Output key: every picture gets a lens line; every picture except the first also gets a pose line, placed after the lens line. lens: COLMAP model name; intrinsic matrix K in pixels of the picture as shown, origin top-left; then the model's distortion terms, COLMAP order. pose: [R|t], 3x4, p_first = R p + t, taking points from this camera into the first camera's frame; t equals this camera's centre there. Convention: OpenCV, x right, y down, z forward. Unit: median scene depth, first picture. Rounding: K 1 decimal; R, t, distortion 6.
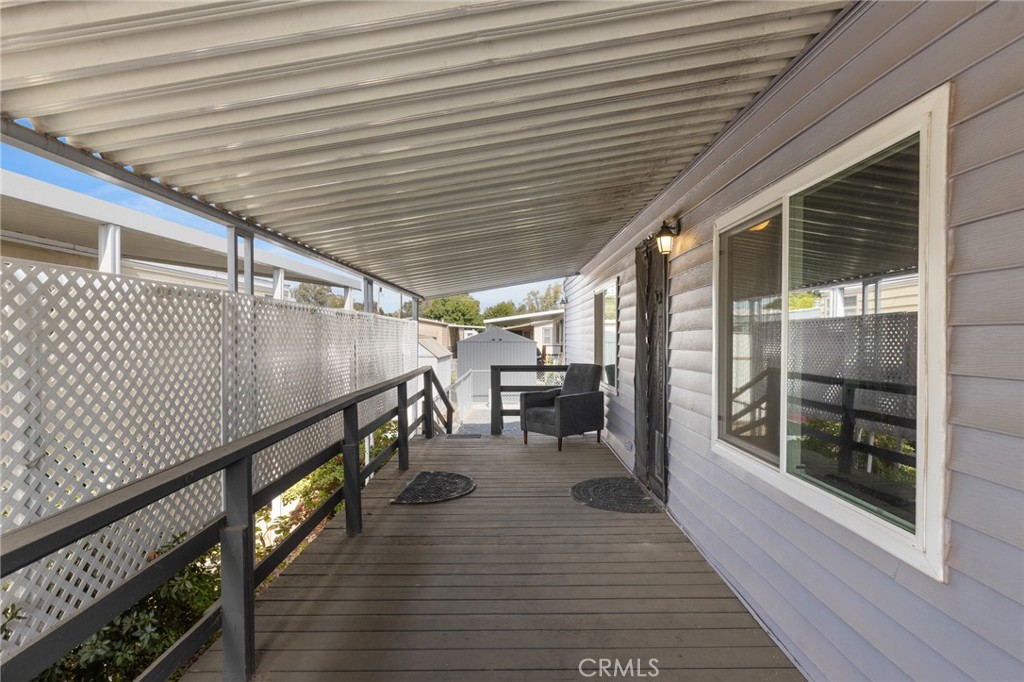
lens RADIAL K [[560.2, 0, 512.0], [0, 560.2, 341.0], [0, 0, 1]] dist [0.000697, 0.000055]
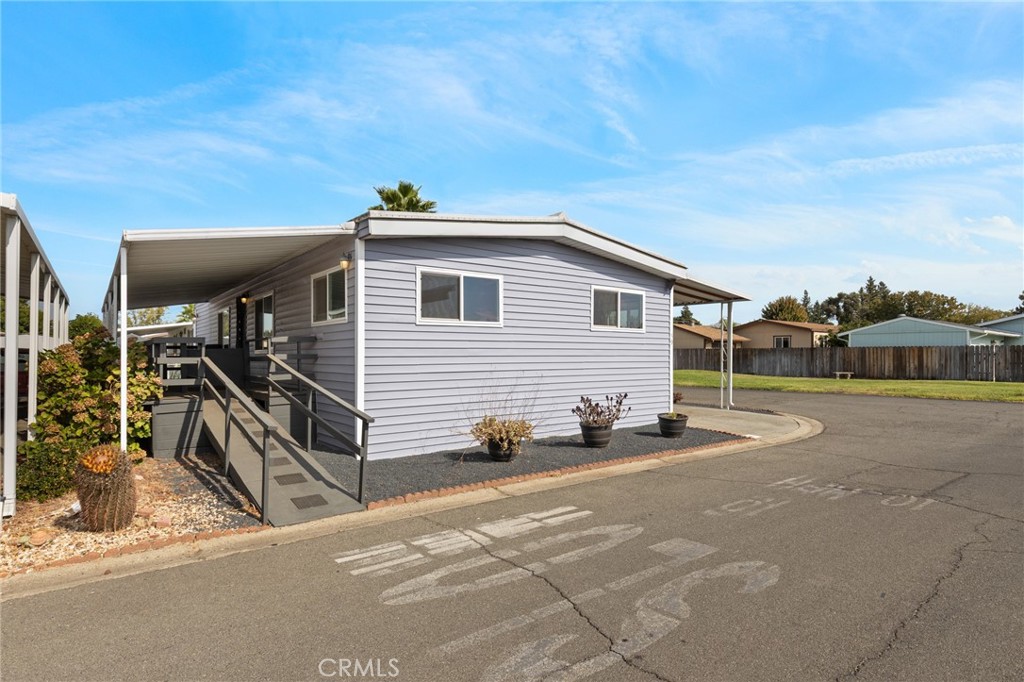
lens RADIAL K [[560.2, 0, 512.0], [0, 560.2, 341.0], [0, 0, 1]] dist [0.000697, 0.000055]
pose [[0.797491, 0.002849, 0.603324, -0.338876], [0.017543, 0.999457, -0.027908, 0.139625], [-0.603076, 0.032841, 0.797008, -1.898375]]
